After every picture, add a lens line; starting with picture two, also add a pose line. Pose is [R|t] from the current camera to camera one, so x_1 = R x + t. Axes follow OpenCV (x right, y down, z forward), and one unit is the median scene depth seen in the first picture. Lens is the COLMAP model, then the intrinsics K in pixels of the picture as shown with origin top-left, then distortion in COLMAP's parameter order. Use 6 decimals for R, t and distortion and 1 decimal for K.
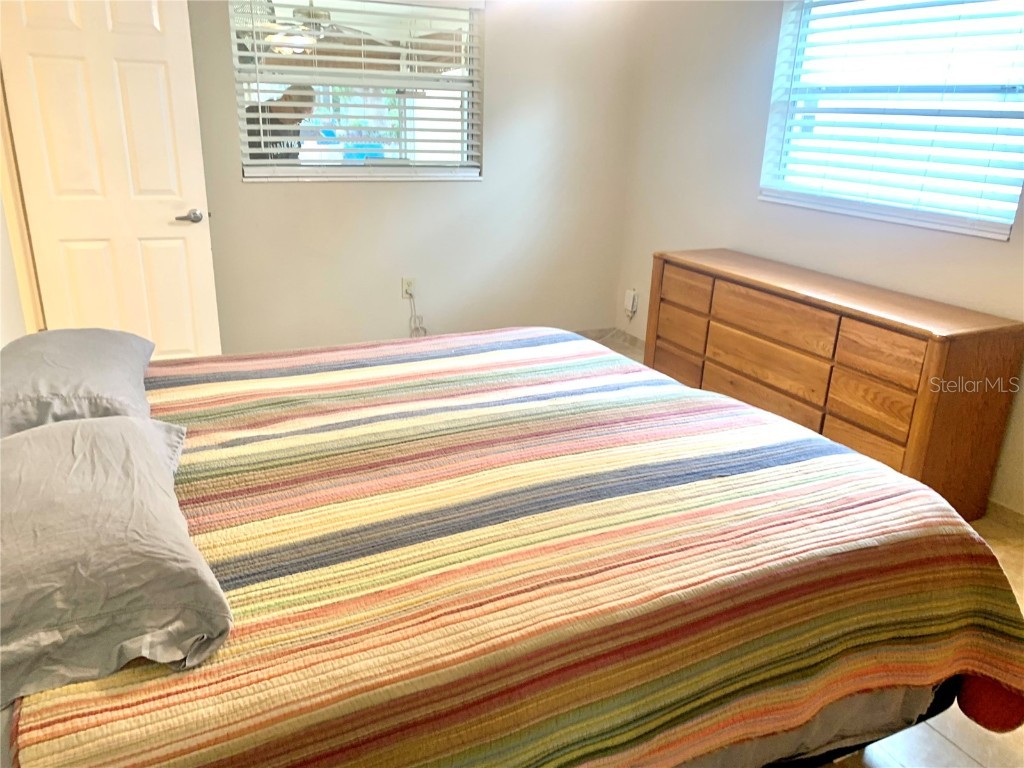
lens RADIAL K [[784.9, 0, 512.4], [0, 784.9, 383.5], [0, 0, 1]] dist [0.041888, -0.047056]
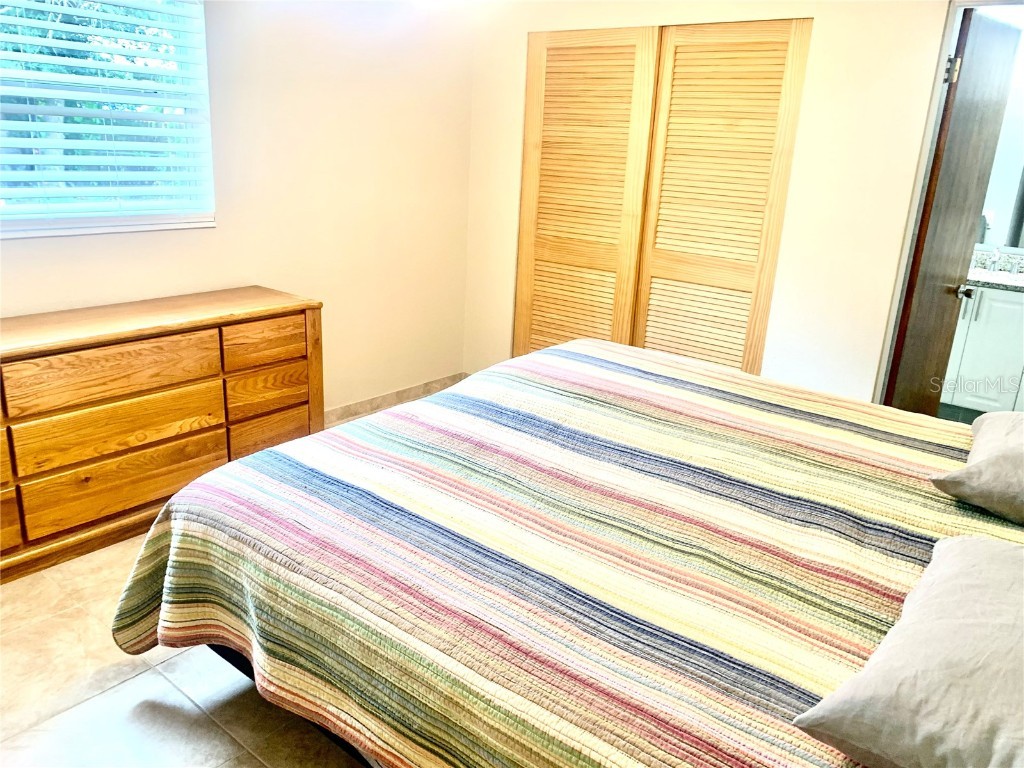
lens RADIAL K [[784.9, 0, 511.0], [0, 784.9, 383.0], [0, 0, 1]] dist [0.041888, -0.047056]
pose [[-0.409610, -0.323130, 0.853116, -0.576262], [0.249001, 0.860055, 0.445313, -0.364587], [-0.877621, 0.394831, -0.271828, 0.957467]]
